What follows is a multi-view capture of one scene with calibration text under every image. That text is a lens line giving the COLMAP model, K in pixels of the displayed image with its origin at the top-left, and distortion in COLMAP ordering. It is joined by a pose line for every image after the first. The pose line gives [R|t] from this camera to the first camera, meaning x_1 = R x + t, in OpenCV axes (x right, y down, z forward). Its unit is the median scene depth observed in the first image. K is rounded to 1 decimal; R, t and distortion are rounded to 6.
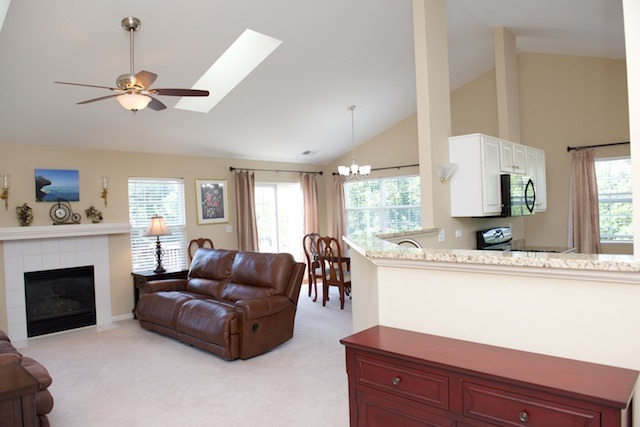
lens RADIAL K [[434.3, 0, 320.0], [0, 434.3, 213.5], [0, 0, 1]] dist [-0.049958, -0.002689]
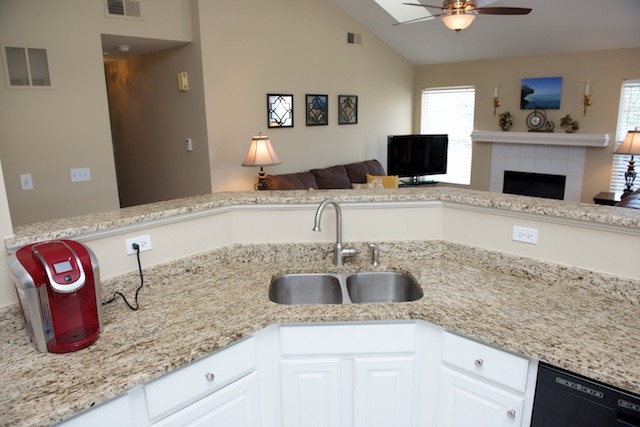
lens RADIAL K [[434.3, 0, 320.0], [0, 434.3, 213.5], [0, 0, 1]] dist [-0.049958, -0.002689]
pose [[-0.003990, 0.262037, -0.965050, 0.441265], [0.009518, 0.965024, 0.261990, -0.057589], [0.999947, -0.008140, -0.006344, 0.438007]]
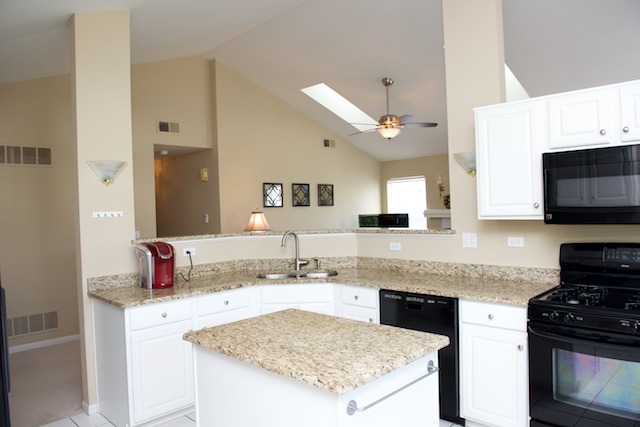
lens RADIAL K [[450.3, 0, 320.0], [0, 450.3, 213.5], [0, 0, 1]] dist [-0.049991, -0.000920]
pose [[-0.013003, 0.044549, -0.998923, 0.783424], [0.024629, 0.998718, 0.044220, -0.030556], [0.999612, -0.024028, -0.014083, 0.499603]]
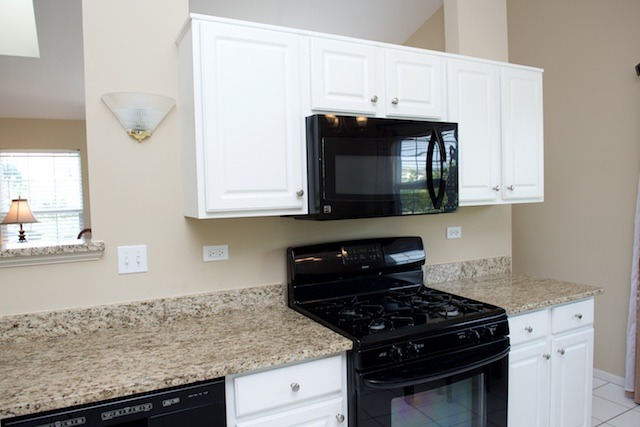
lens RADIAL K [[461.5, 0, 320.0], [0, 461.5, 213.5], [0, 0, 1]] dist [-0.049952, 0.000041]
pose [[0.945500, 0.024893, -0.324668, 0.424983], [-0.008465, 0.998616, 0.051917, -0.015094], [0.325511, -0.046339, 0.944402, 0.423139]]
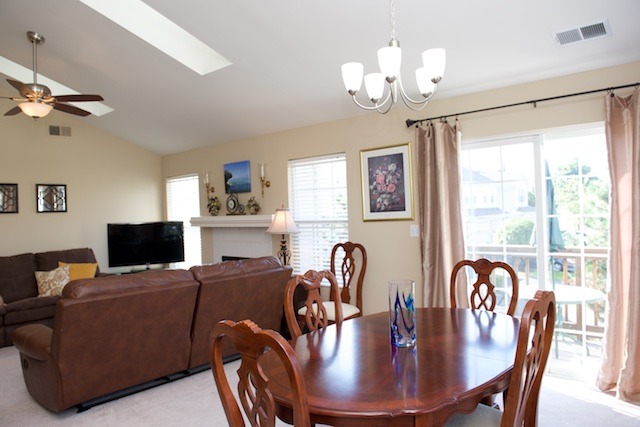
lens RADIAL K [[450.3, 0, 320.0], [0, 450.3, 213.5], [0, 0, 1]] dist [-0.049991, -0.000920]
pose [[0.044960, 0.040899, -0.998151, 0.465209], [0.023818, 0.998834, 0.041999, -0.018135], [0.998705, -0.025662, 0.043933, 1.084499]]
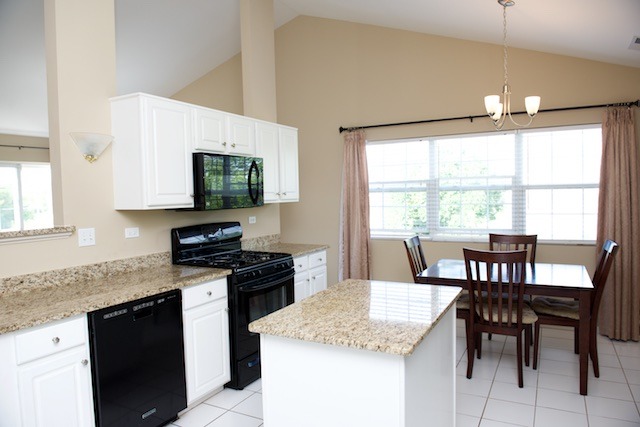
lens RADIAL K [[434.3, 0, 320.0], [0, 434.3, 213.5], [0, 0, 1]] dist [-0.049958, -0.002689]
pose [[0.964887, 0.000532, 0.262663, 0.318650], [-0.009021, 0.999475, 0.031115, -0.008026], [-0.262509, -0.032392, 0.964386, 0.157208]]
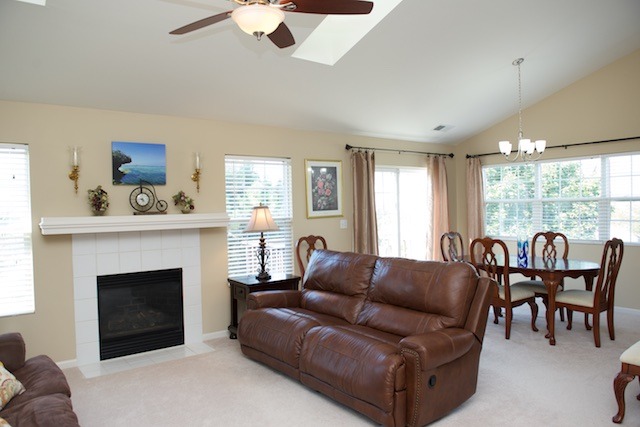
lens RADIAL K [[450.3, 0, 320.0], [0, 450.3, 213.5], [0, 0, 1]] dist [-0.049991, -0.000920]
pose [[0.987069, 0.017267, -0.159363, -0.155405], [-0.015311, 0.999792, 0.013491, 0.007765], [0.159562, -0.010877, 0.987128, 0.241464]]
